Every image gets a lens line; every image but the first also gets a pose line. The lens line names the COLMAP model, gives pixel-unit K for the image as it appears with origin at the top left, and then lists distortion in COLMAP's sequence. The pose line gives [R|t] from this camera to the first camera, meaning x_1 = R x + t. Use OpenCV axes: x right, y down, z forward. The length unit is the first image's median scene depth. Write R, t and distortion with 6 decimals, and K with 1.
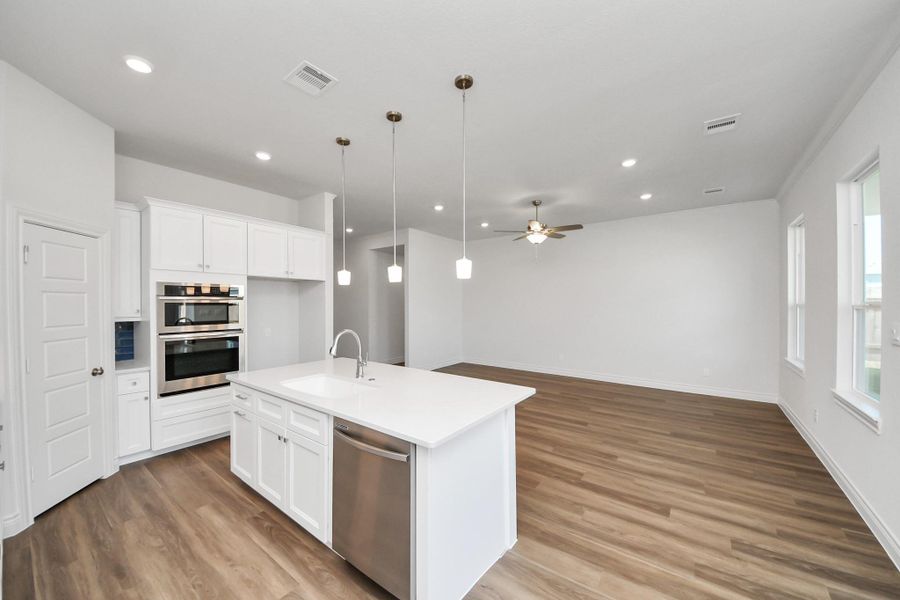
lens RADIAL K [[352.8, 0, 449.1], [0, 352.8, 304.9], [0, 0, 1]] dist [-0.011725, -0.001670]
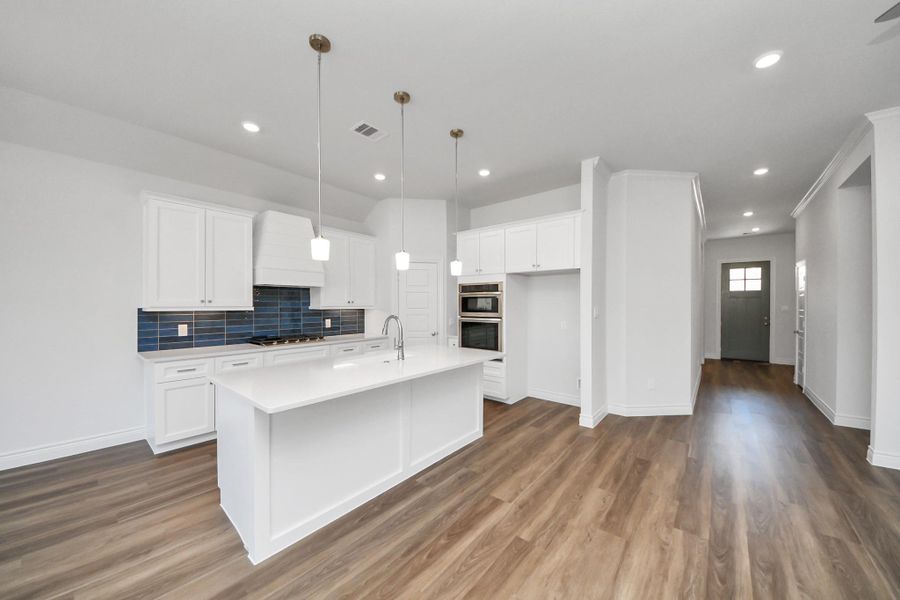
lens RADIAL K [[323.6, 0, 450.8], [0, 323.6, 303.2], [0, 0, 1]] dist [0.000049, -0.005261]
pose [[-0.067990, 0.006919, -0.997662, 0.734752], [0.001228, 0.999976, 0.006851, 0.012895], [0.997685, -0.000760, -0.067997, 1.197807]]
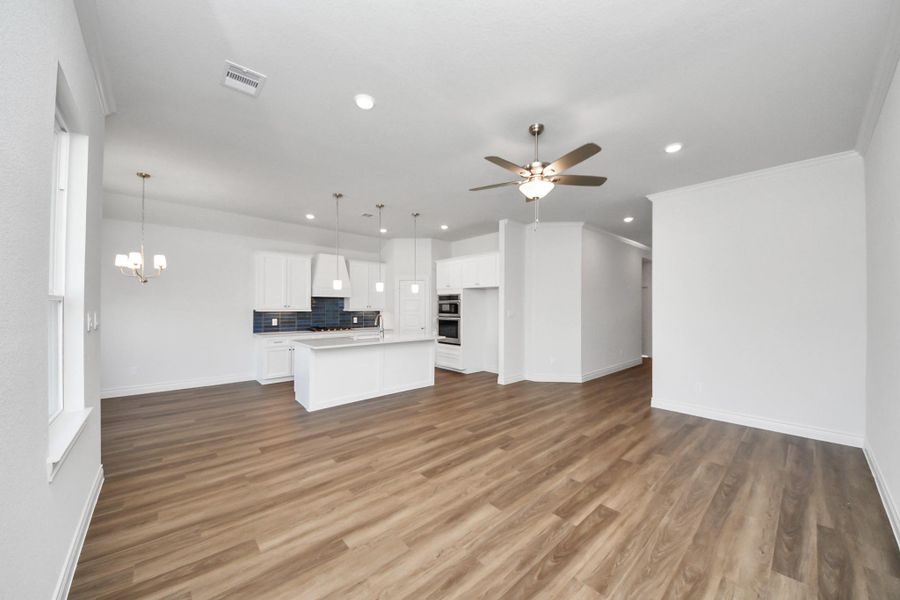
lens RADIAL K [[323.6, 0, 452.8], [0, 323.6, 299.0], [0, 0, 1]] dist [0.000049, -0.005261]
pose [[-0.208343, -0.015163, -0.977938, 1.536196], [0.000578, 0.999878, -0.015627, -0.001863], [0.978056, -0.003821, -0.208309, 1.786073]]
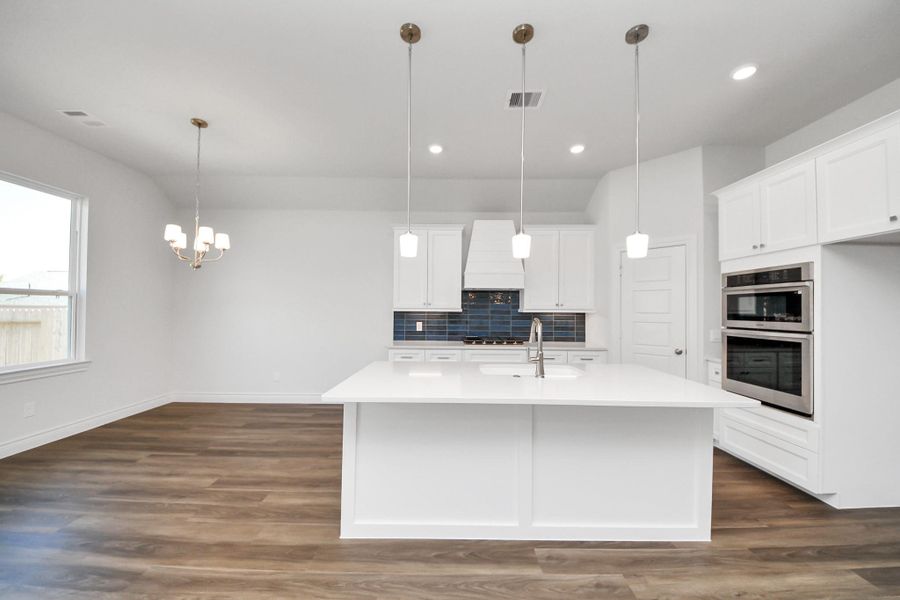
lens RADIAL K [[323.6, 0, 448.8], [0, 323.6, 304.4], [0, 0, 1]] dist [0.000049, -0.005261]
pose [[-0.819785, -0.006317, -0.572637, 0.354467], [0.000010, 0.999939, -0.011046, 0.033070], [0.572672, -0.009062, -0.819734, 1.475079]]
